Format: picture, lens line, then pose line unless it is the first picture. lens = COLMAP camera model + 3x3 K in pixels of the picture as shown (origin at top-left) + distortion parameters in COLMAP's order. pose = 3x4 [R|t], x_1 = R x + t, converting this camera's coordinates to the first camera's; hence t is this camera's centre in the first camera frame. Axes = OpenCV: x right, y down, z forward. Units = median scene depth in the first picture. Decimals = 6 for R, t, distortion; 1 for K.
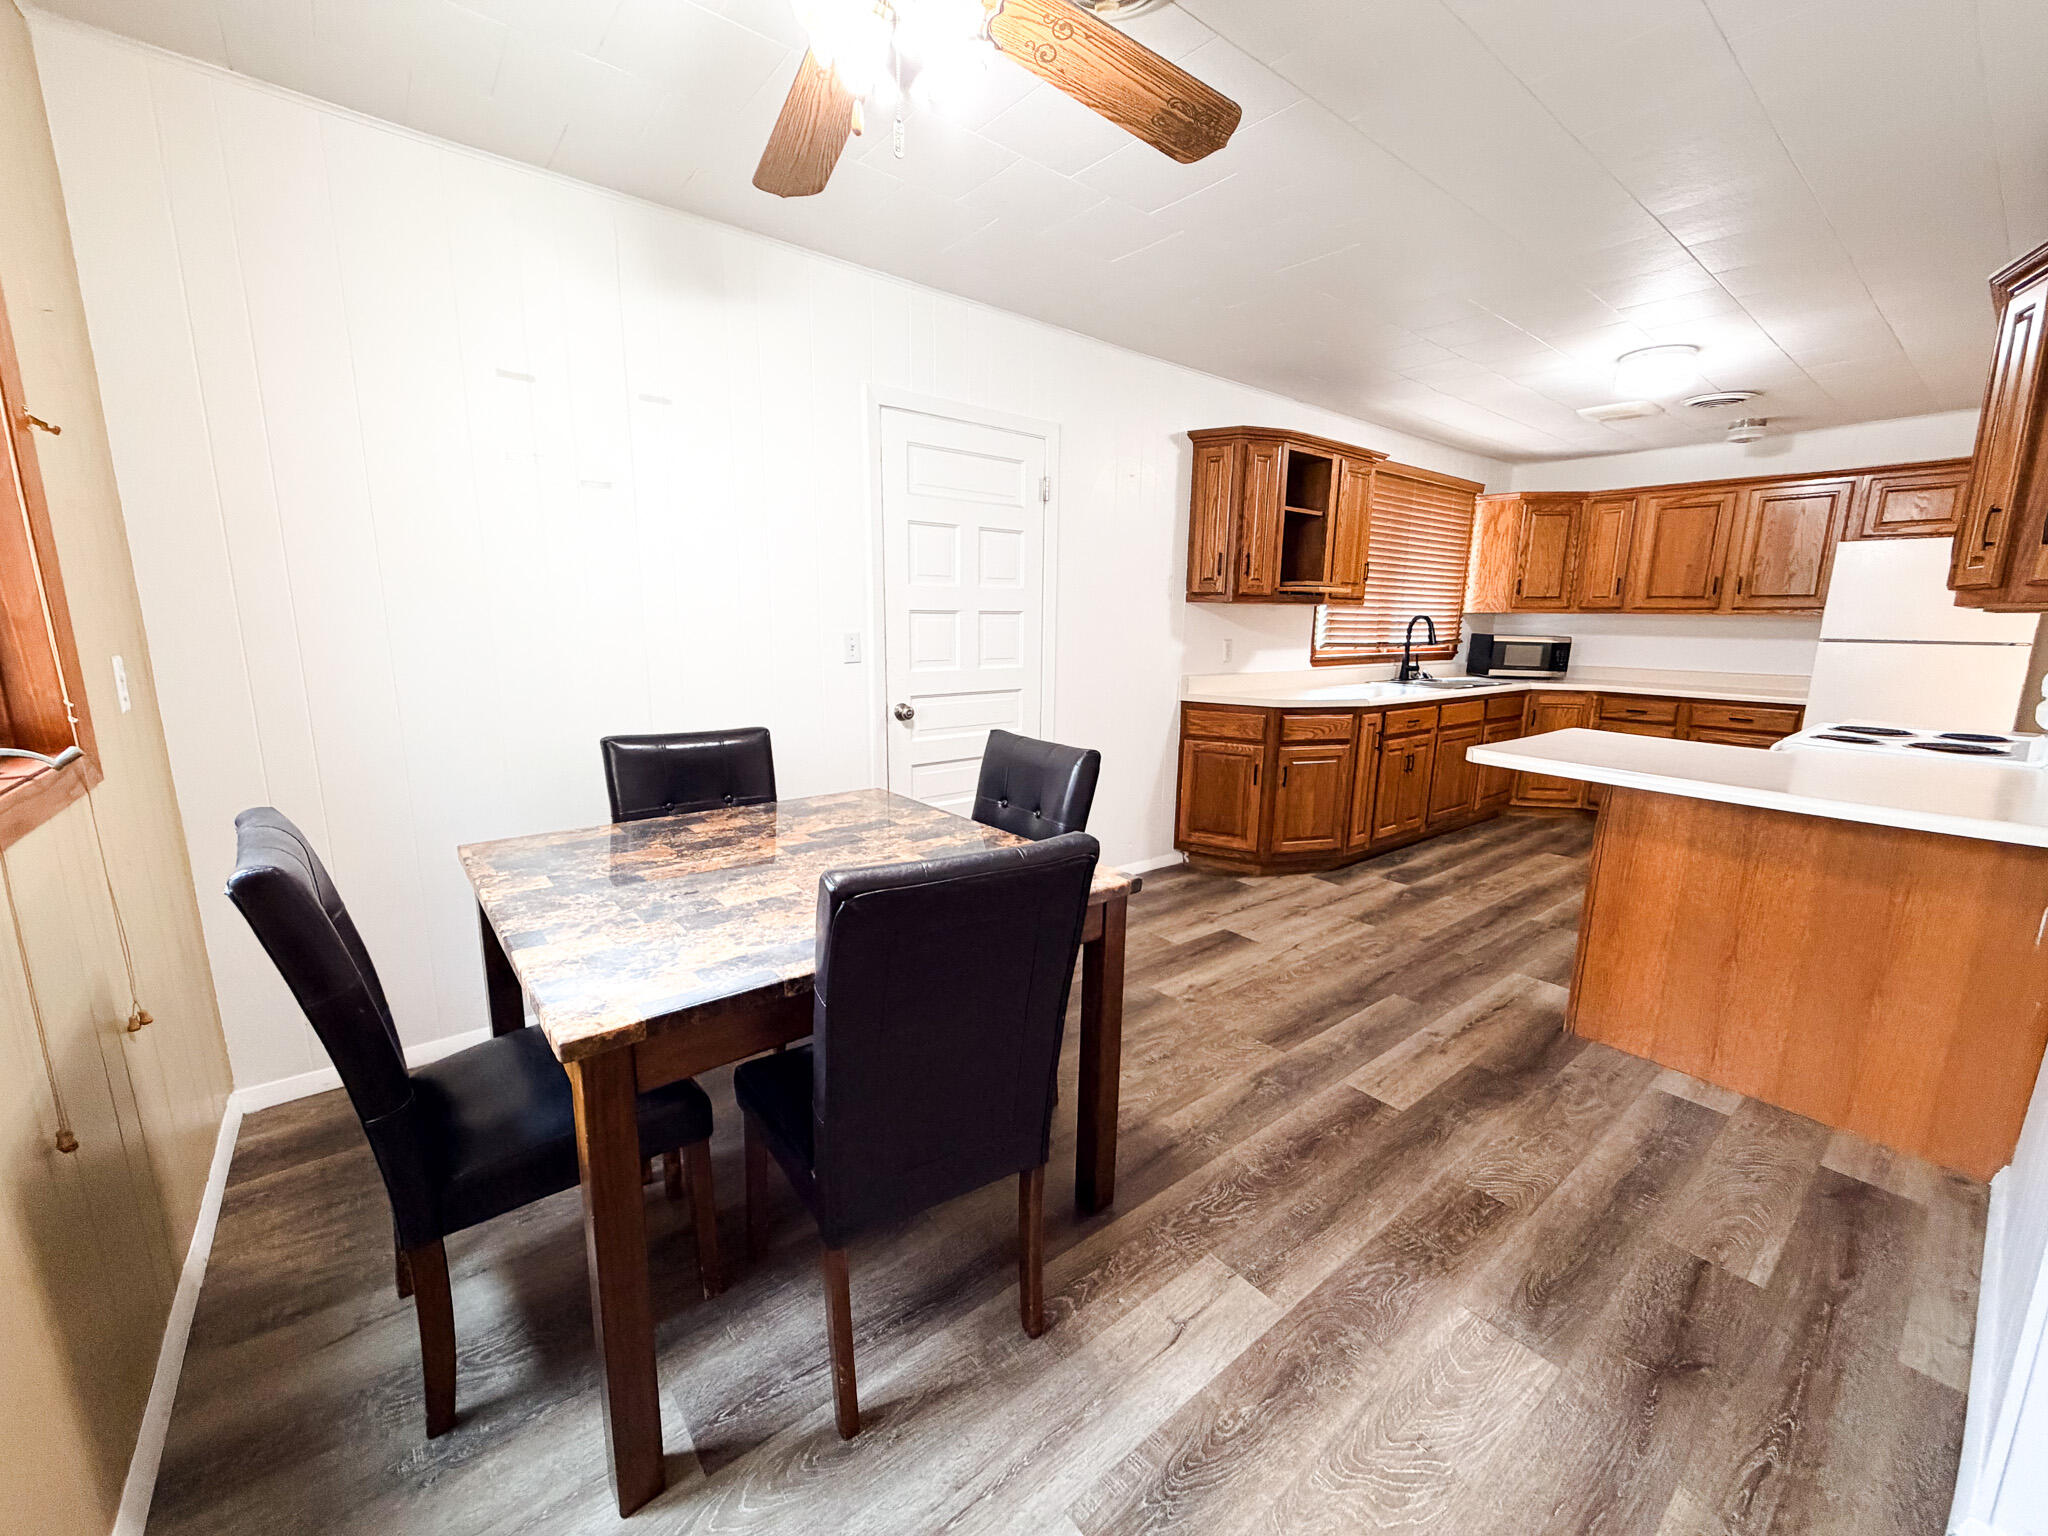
lens RADIAL K [[814.7, 0, 1014.0], [0, 814.7, 769.6], [0, 0, 1]] dist [-0.000375, 0.000505]
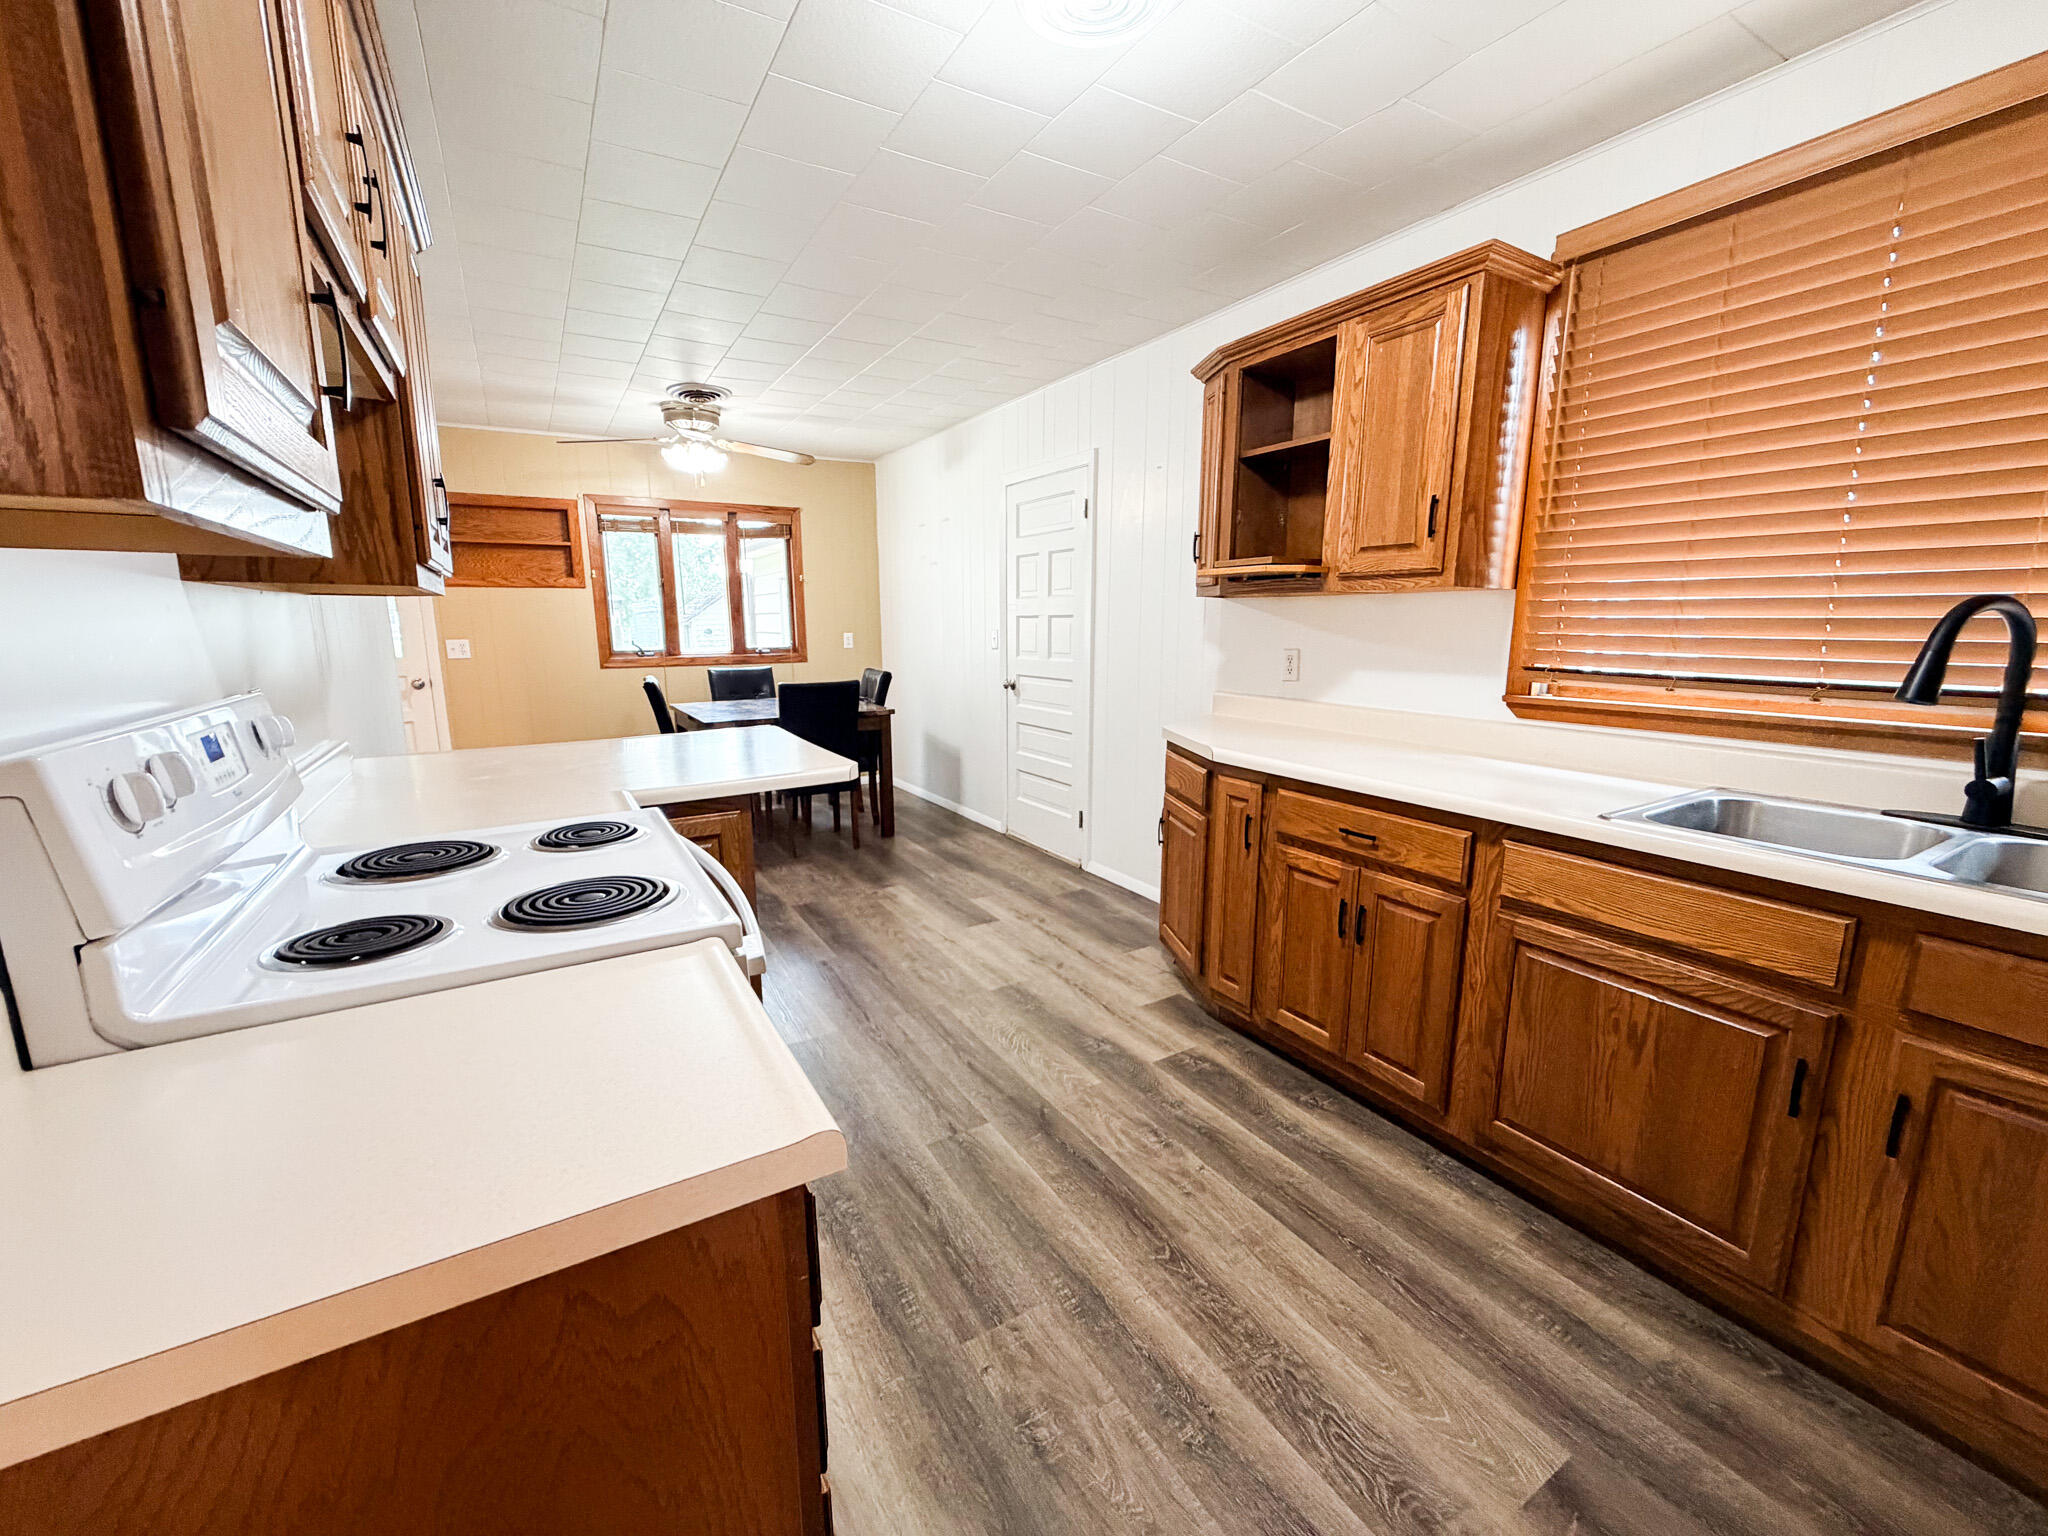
lens RADIAL K [[813.4, 0, 1015.7], [0, 813.4, 768.9], [0, 0, 1]] dist [-0.000461, -0.000430]
pose [[-0.133250, 0.167336, -0.976854, 1.127215], [-0.184285, 0.964271, 0.190319, -0.172236], [0.973798, 0.205379, -0.097652, 0.991281]]
